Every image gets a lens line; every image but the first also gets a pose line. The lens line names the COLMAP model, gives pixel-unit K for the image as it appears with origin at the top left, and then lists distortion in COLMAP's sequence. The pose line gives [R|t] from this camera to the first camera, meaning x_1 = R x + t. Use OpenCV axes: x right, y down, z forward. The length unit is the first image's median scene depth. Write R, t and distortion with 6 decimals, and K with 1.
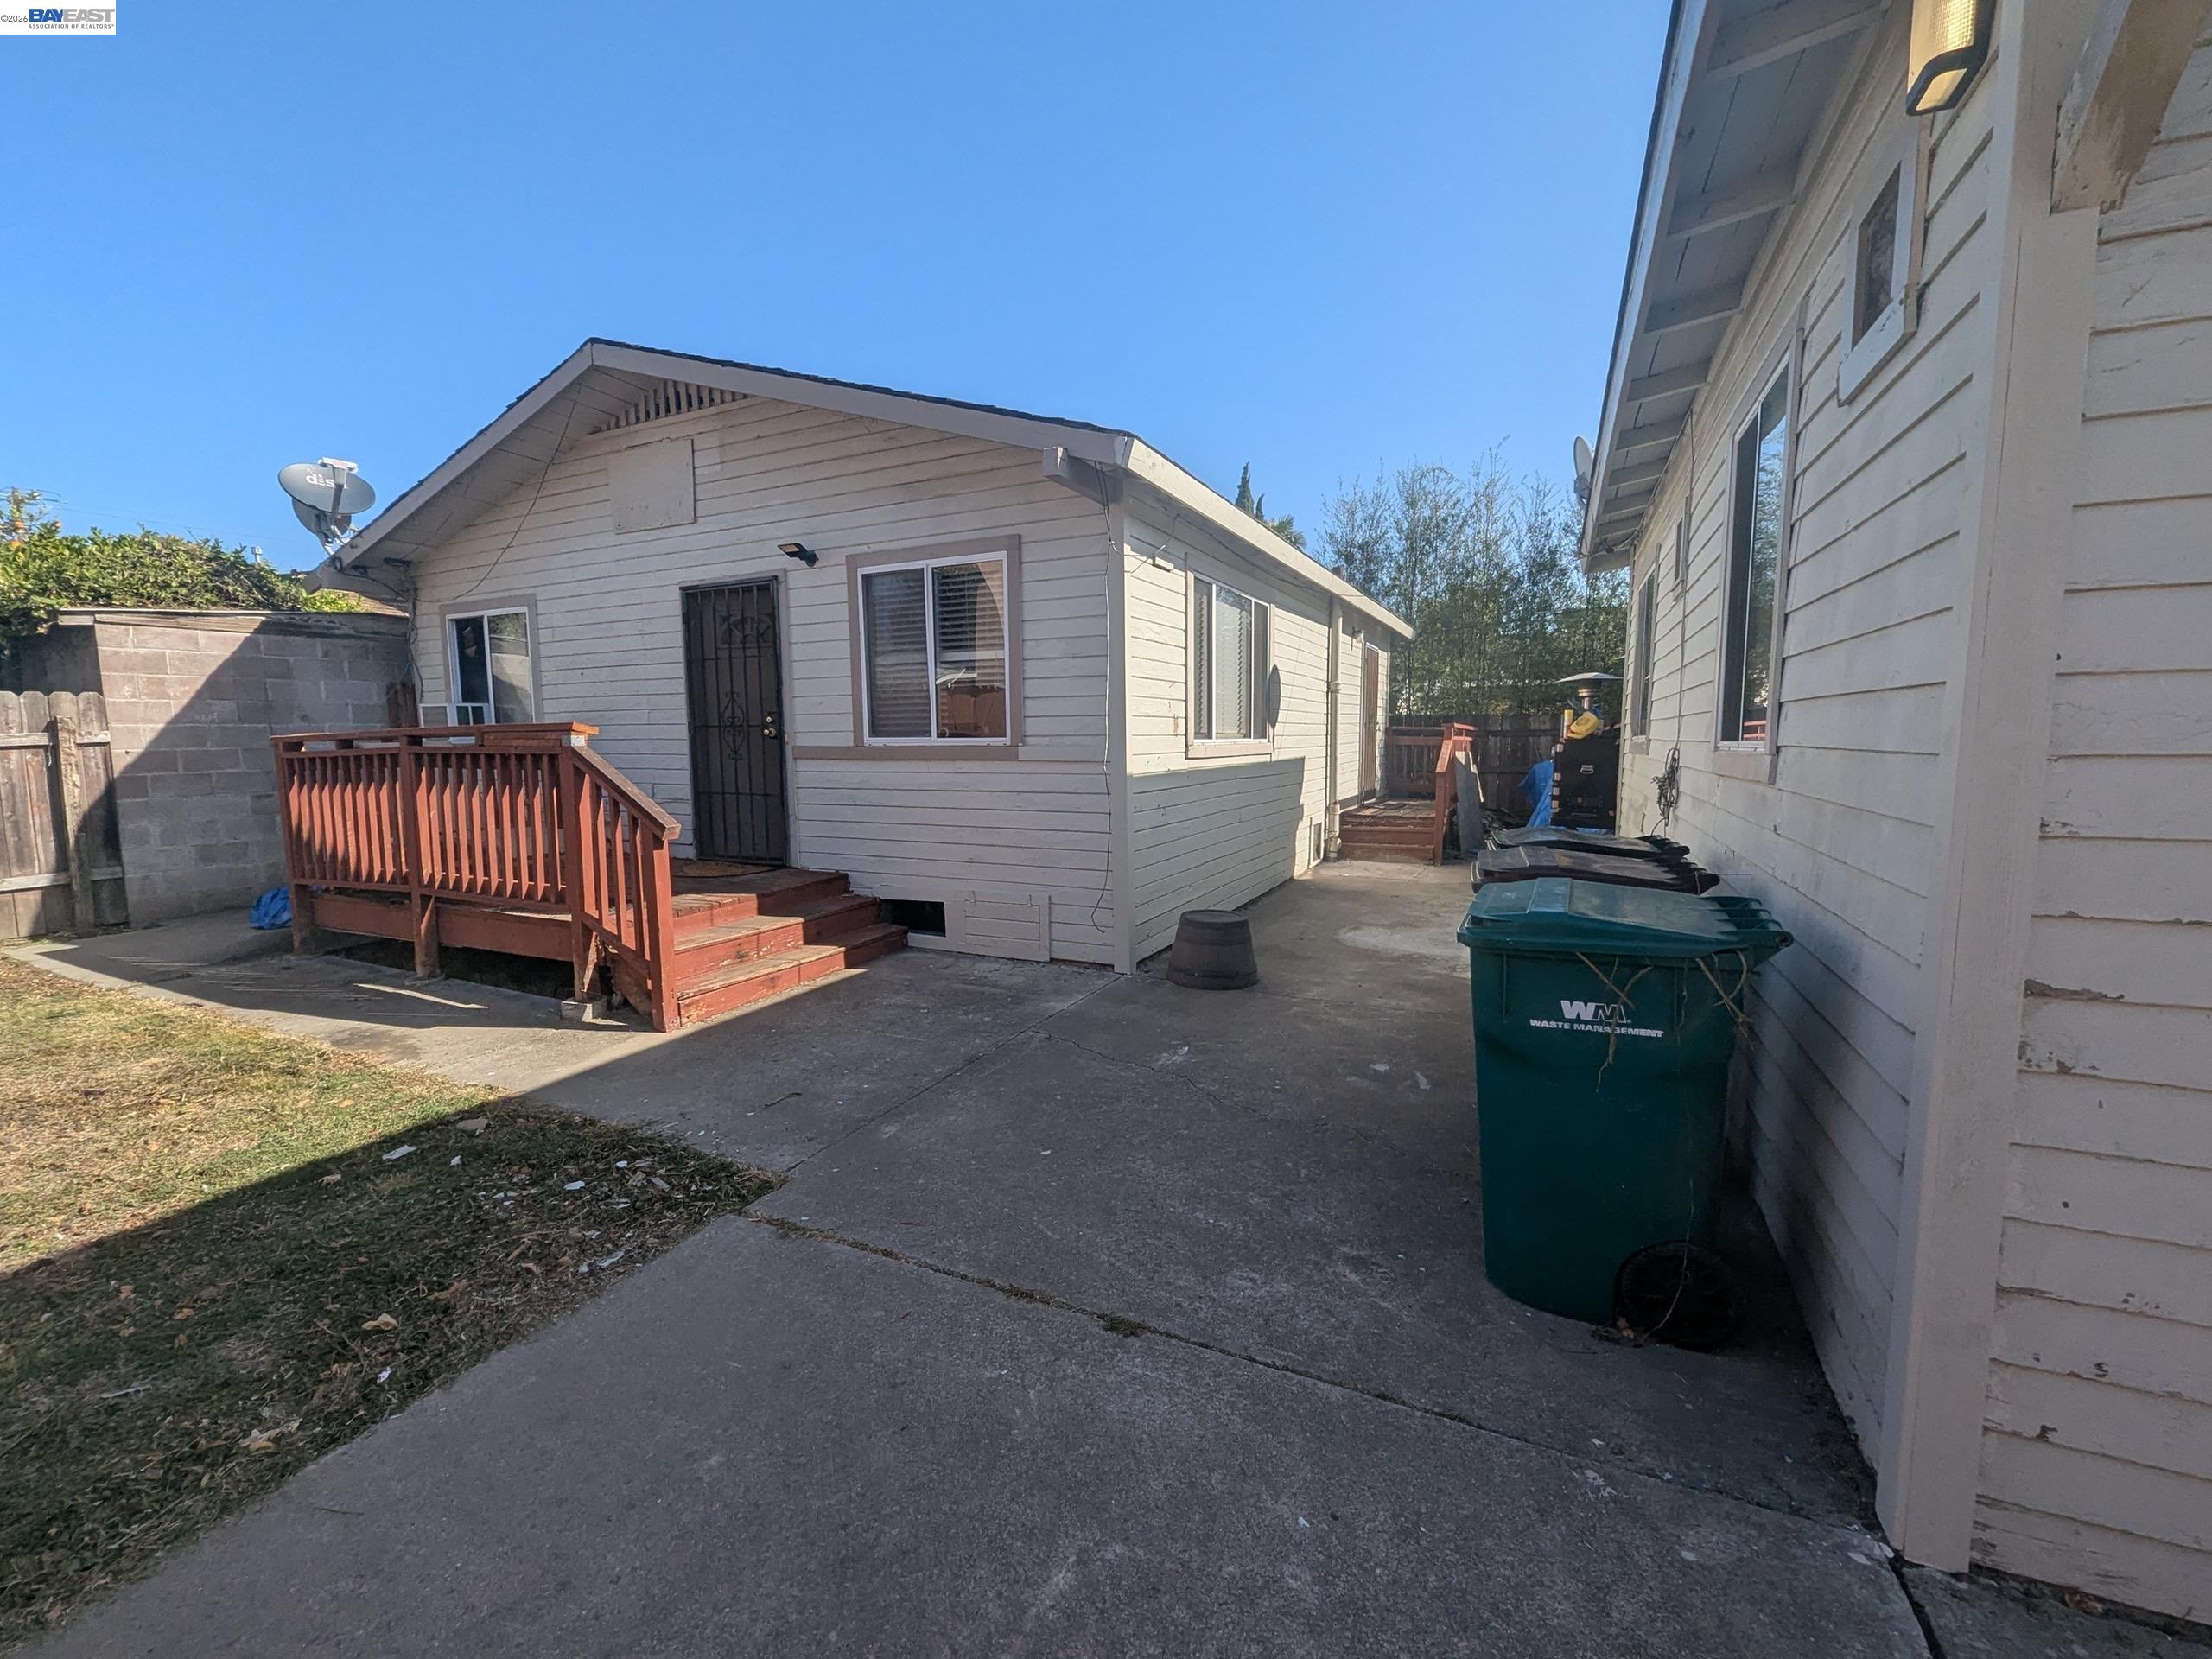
lens RADIAL K [[913.9, 0, 1106.2], [0, 913.9, 832.6], [0, 0, 1]] dist [0.001348, -0.000898]
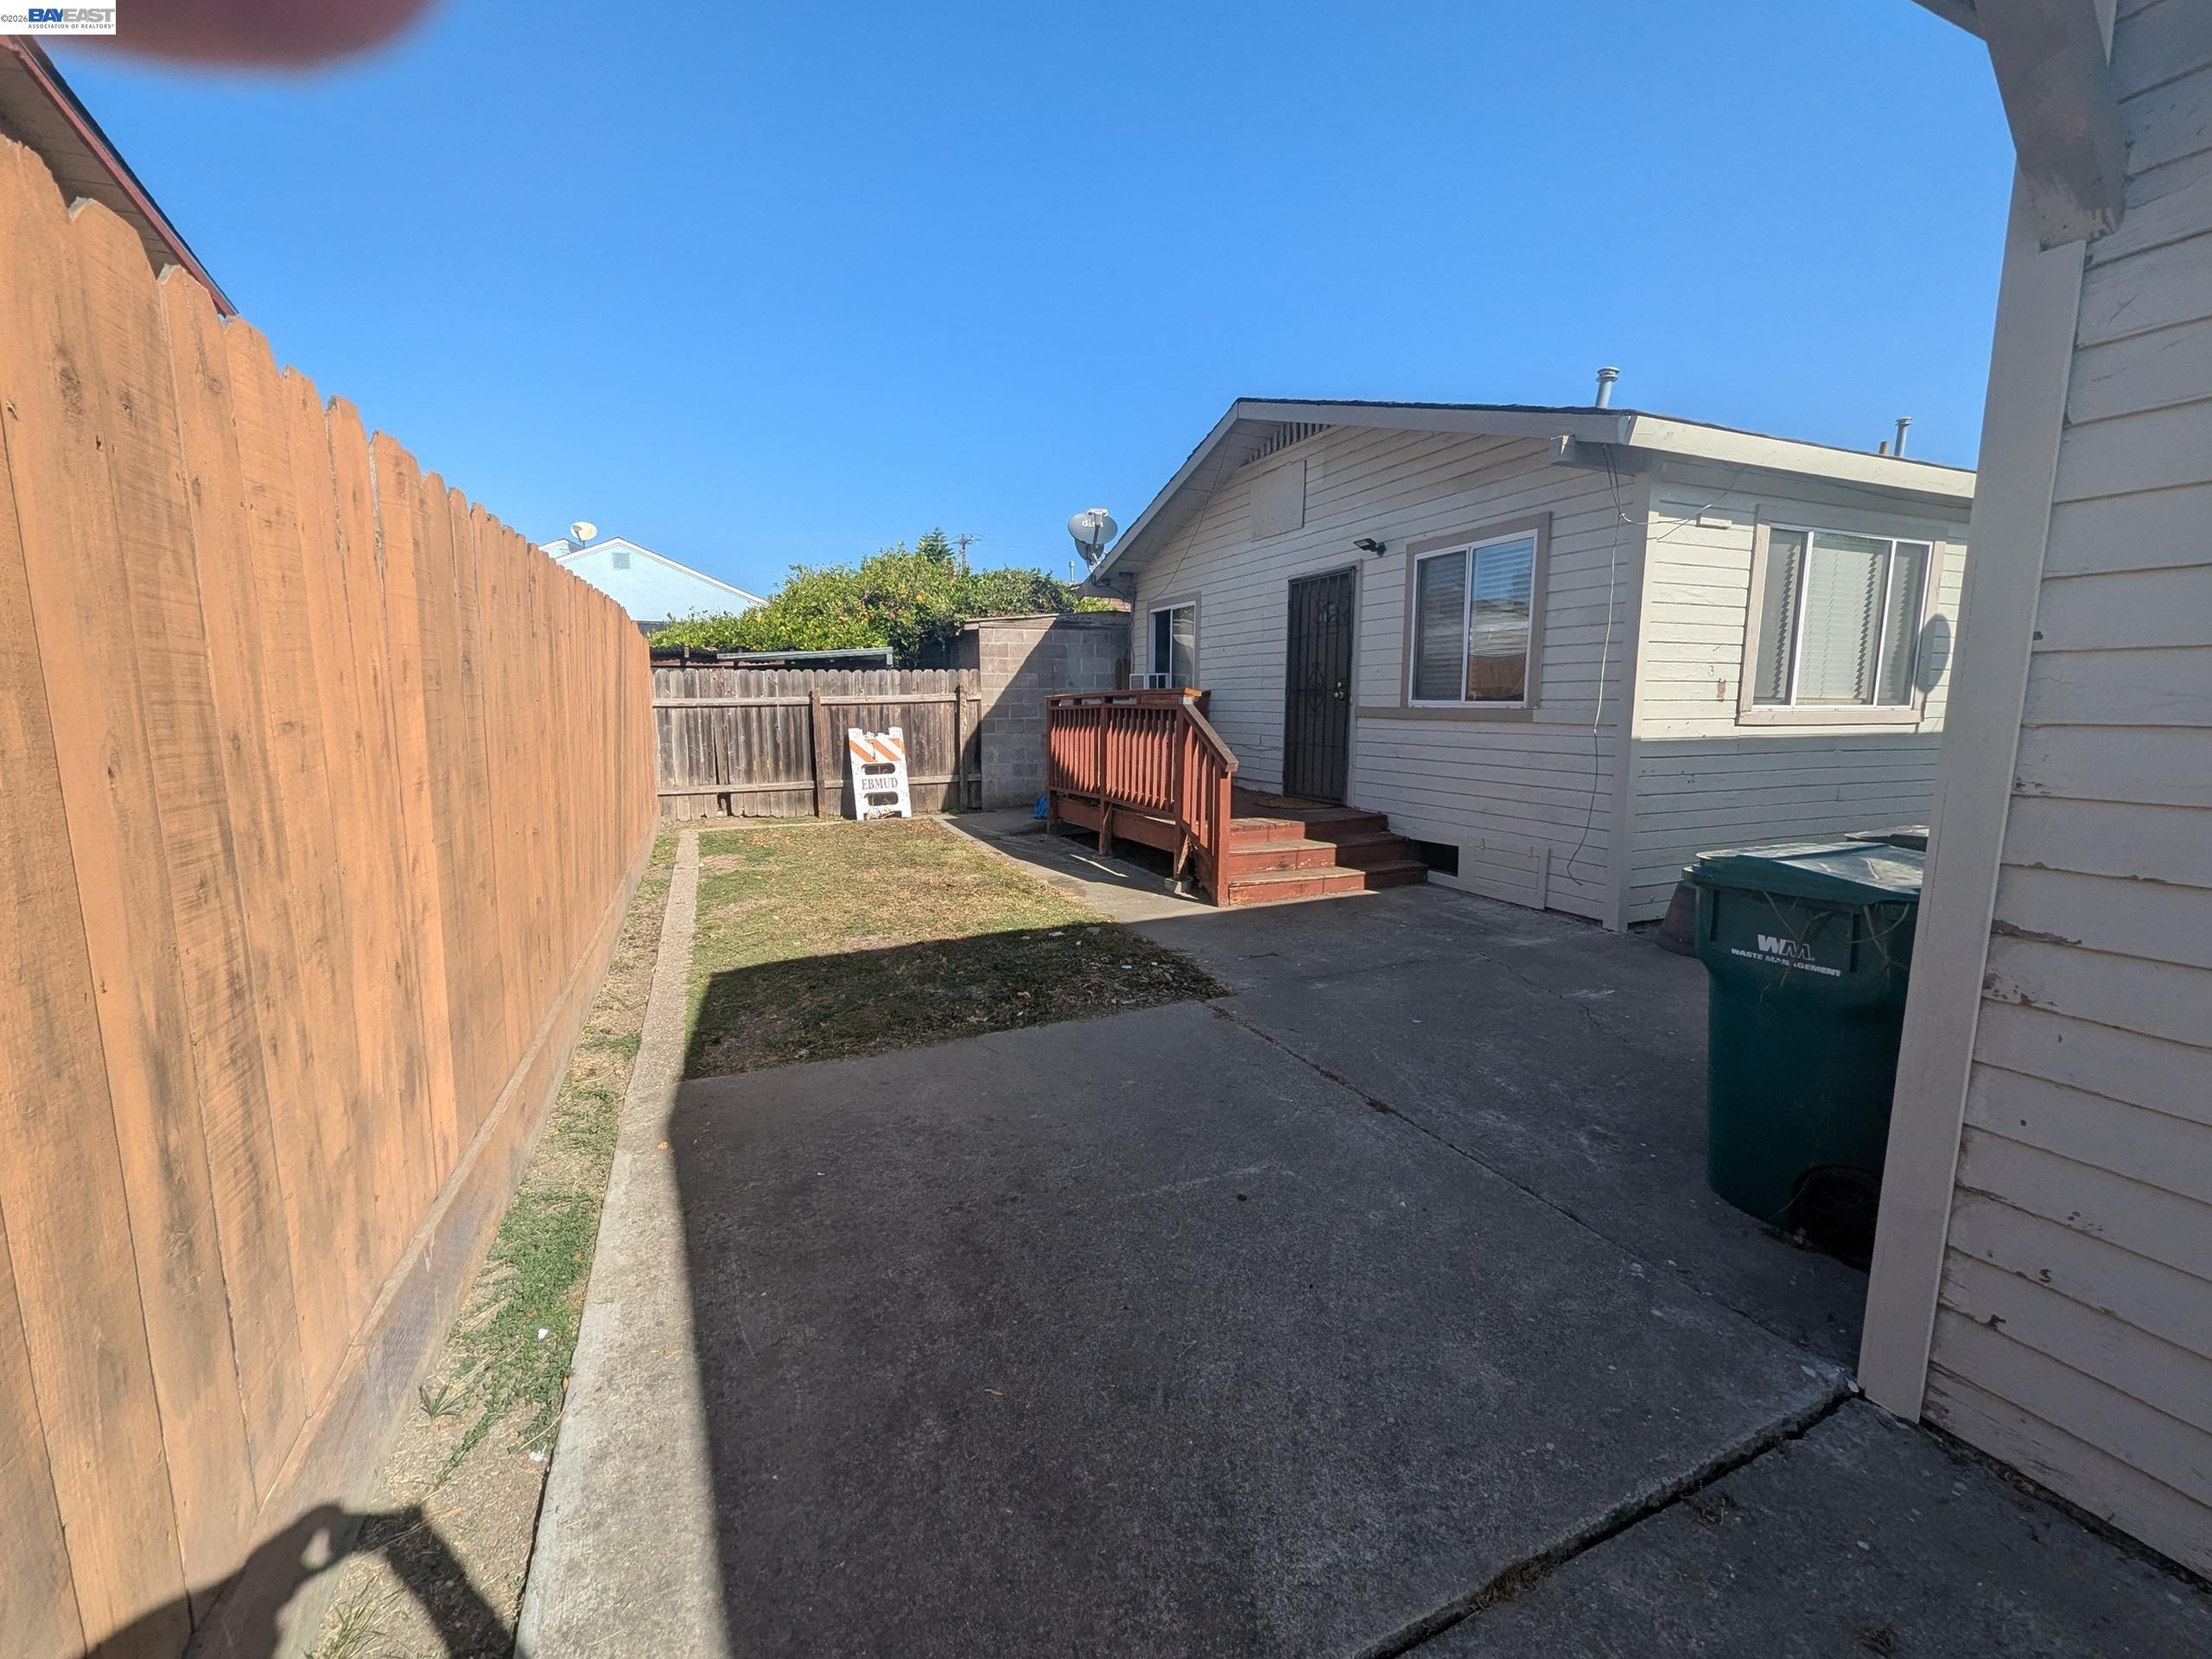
lens RADIAL K [[913.9, 0, 1106.2], [0, 913.9, 832.6], [0, 0, 1]] dist [0.001348, -0.000898]
pose [[0.758034, 0.101544, -0.644262, 0.237746], [-0.075076, 0.994825, 0.068463, 0.015358], [0.647879, -0.003528, 0.761735, -0.160768]]
